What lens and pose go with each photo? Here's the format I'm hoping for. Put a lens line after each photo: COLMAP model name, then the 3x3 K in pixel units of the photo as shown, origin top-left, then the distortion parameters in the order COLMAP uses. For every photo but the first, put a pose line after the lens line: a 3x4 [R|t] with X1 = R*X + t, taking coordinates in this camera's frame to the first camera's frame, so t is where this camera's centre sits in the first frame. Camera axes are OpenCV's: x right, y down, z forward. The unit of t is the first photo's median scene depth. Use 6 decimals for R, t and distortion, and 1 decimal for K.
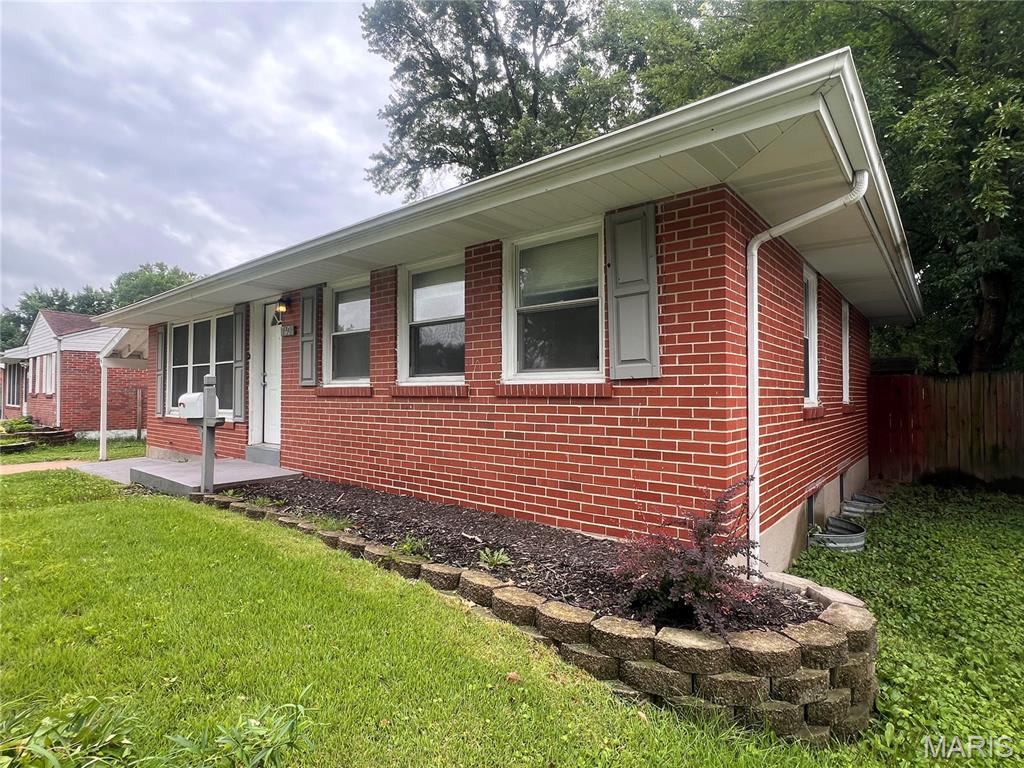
lens RADIAL K [[534.1, 0, 512.0], [0, 534.1, 384.0], [0, 0, 1]] dist [-0.002044, -0.001366]
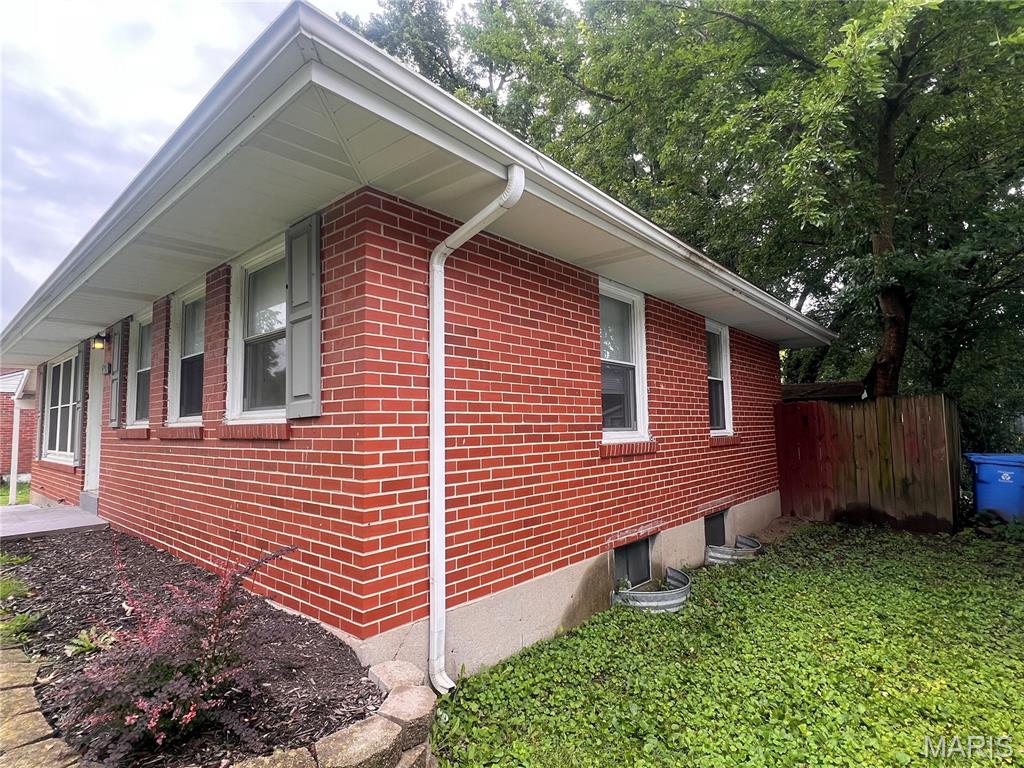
lens RADIAL K [[534.1, 0, 512.0], [0, 534.1, 384.0], [0, 0, 1]] dist [-0.002044, -0.001366]
pose [[0.999454, -0.020655, -0.025791, 0.299919], [0.019106, 0.998079, -0.058935, -0.003616], [0.026959, 0.058410, 0.997929, 0.081663]]
